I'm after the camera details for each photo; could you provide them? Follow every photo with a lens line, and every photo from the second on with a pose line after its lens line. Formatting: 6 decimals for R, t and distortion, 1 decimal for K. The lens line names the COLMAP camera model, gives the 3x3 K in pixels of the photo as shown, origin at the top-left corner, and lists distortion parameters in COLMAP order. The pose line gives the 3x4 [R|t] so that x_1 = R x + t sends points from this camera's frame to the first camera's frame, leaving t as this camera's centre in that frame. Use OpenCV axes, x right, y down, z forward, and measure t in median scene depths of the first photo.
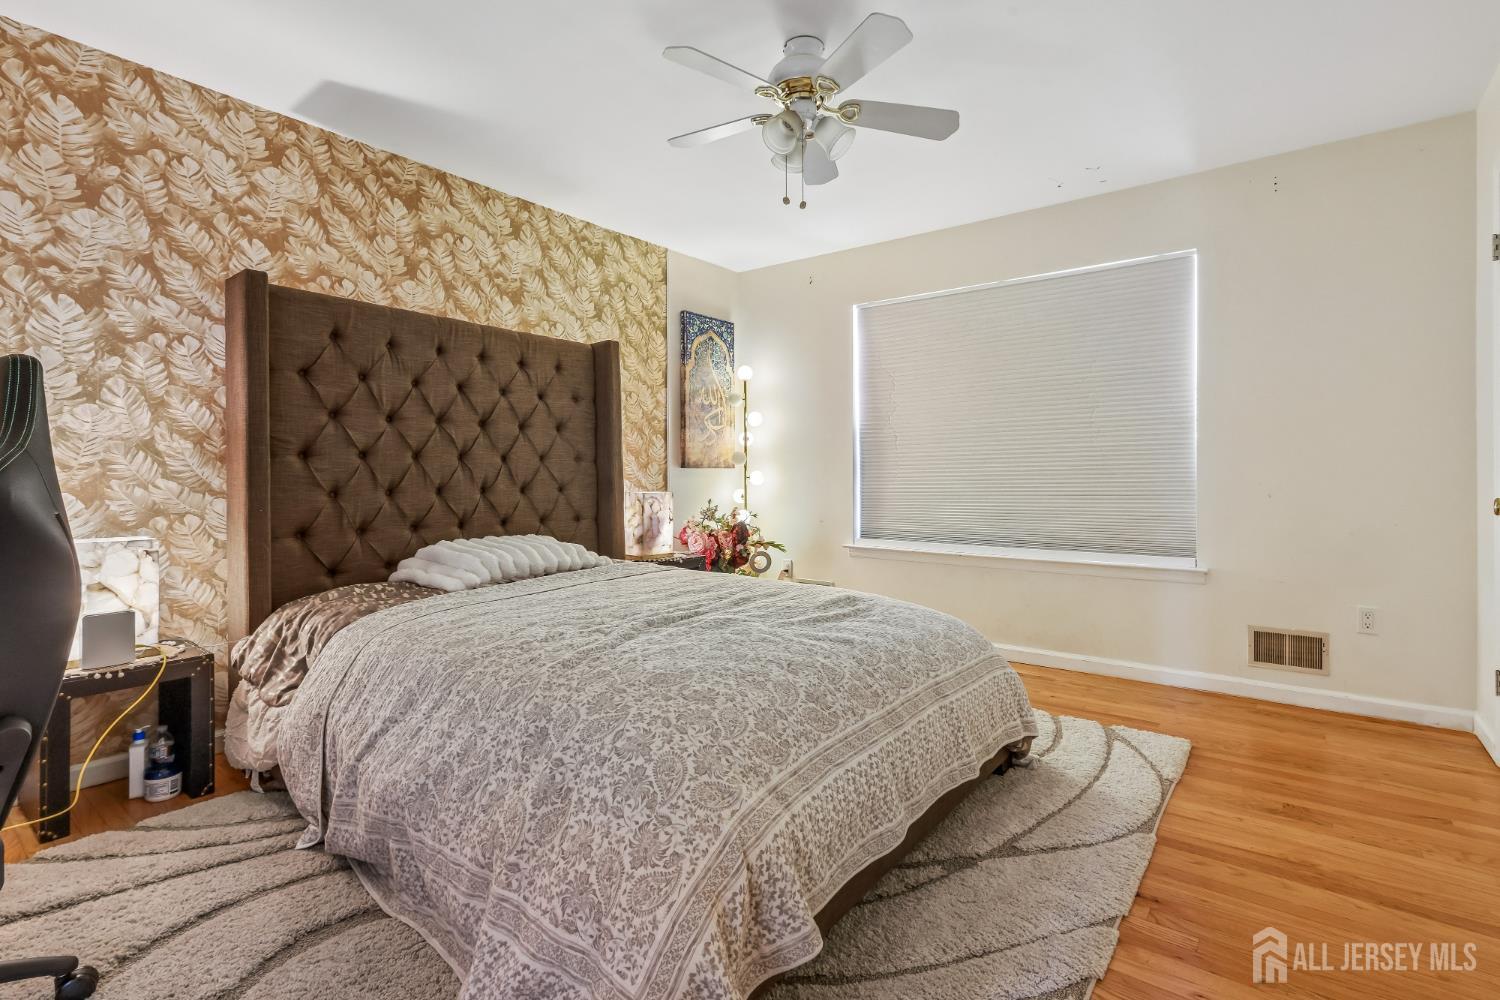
lens RADIAL K [[705.7, 0, 805.1], [0, 705.7, 467.7], [0, 0, 1]] dist [0.002042, 0.000066]
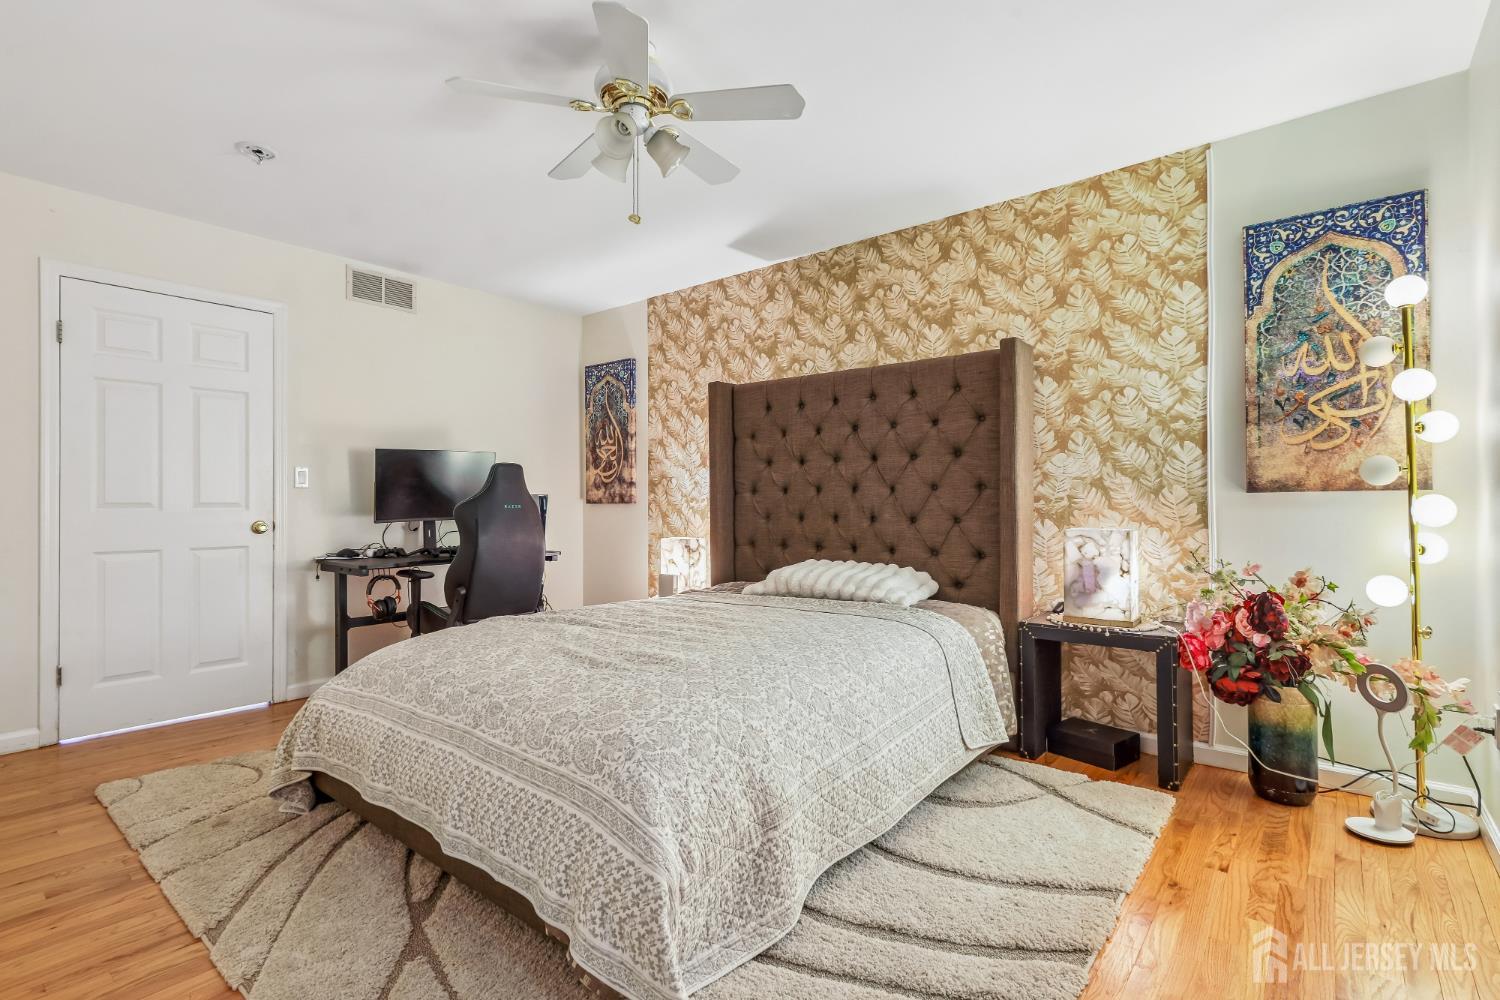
lens RADIAL K [[705.7, 0, 756.3], [0, 705.7, 503.4], [0, 0, 1]] dist [0.002042, 0.000066]
pose [[-0.062996, -0.006114, -0.997995, 0.556060], [0.009883, 0.999928, -0.006750, 0.011885], [0.997965, -0.010288, -0.062931, 0.779446]]
